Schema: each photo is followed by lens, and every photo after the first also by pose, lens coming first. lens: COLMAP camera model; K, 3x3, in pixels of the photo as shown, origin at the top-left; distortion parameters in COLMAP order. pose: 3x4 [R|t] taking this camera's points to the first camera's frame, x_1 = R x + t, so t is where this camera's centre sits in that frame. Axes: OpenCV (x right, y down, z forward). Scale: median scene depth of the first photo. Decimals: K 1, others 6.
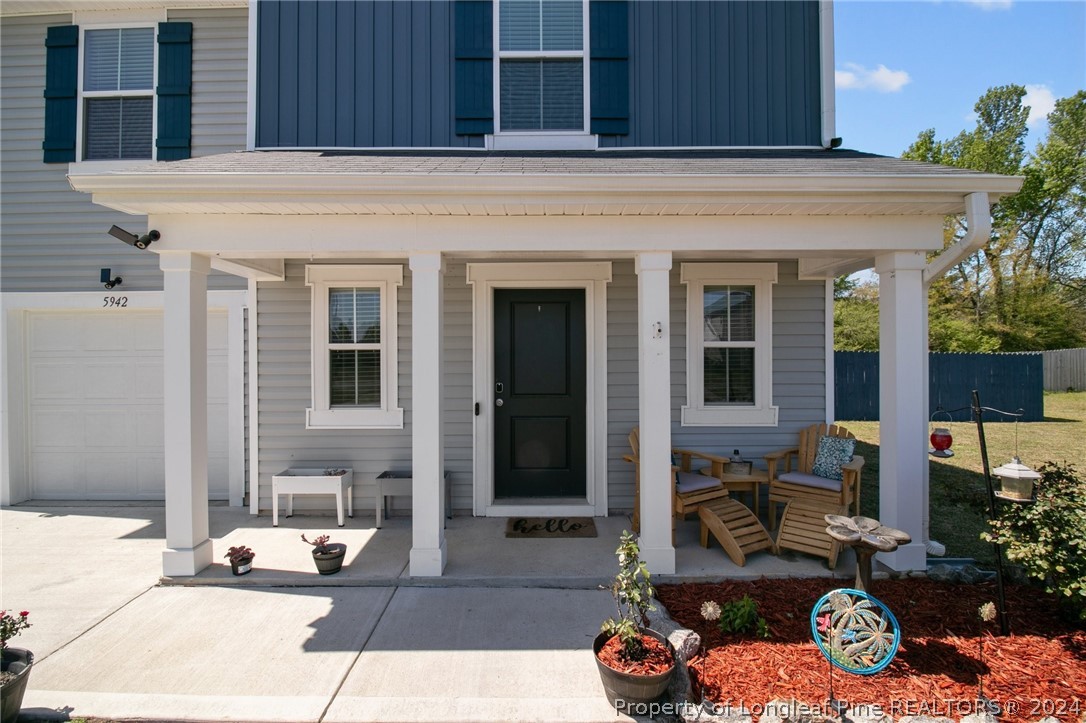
lens RADIAL K [[501.8, 0, 541.9], [0, 501.8, 352.5], [0, 0, 1]] dist [0.004873, -0.000095]
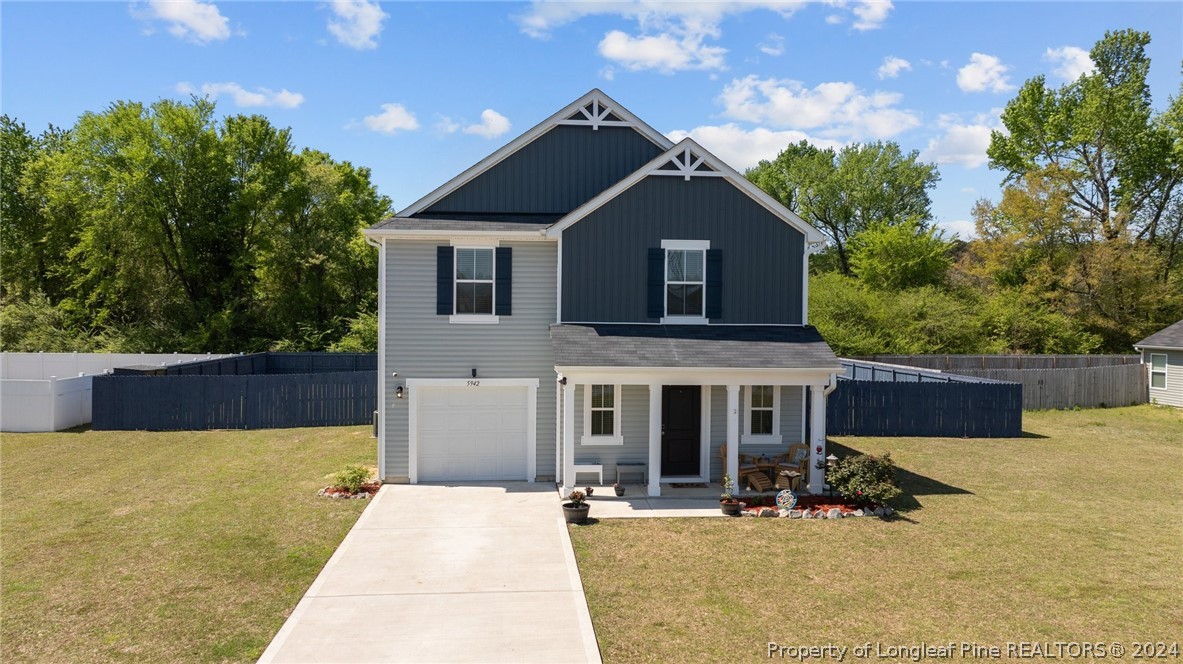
lens RADIAL K [[830.7, 0, 587.7], [0, 830.7, 334.6], [0, 0, 1]] dist [0.005768, 0.009722]
pose [[0.995518, 0.012314, 0.093769, -0.792915], [-0.014791, 0.999559, 0.025764, -0.445066], [-0.093410, -0.027035, 0.995261, -2.731384]]
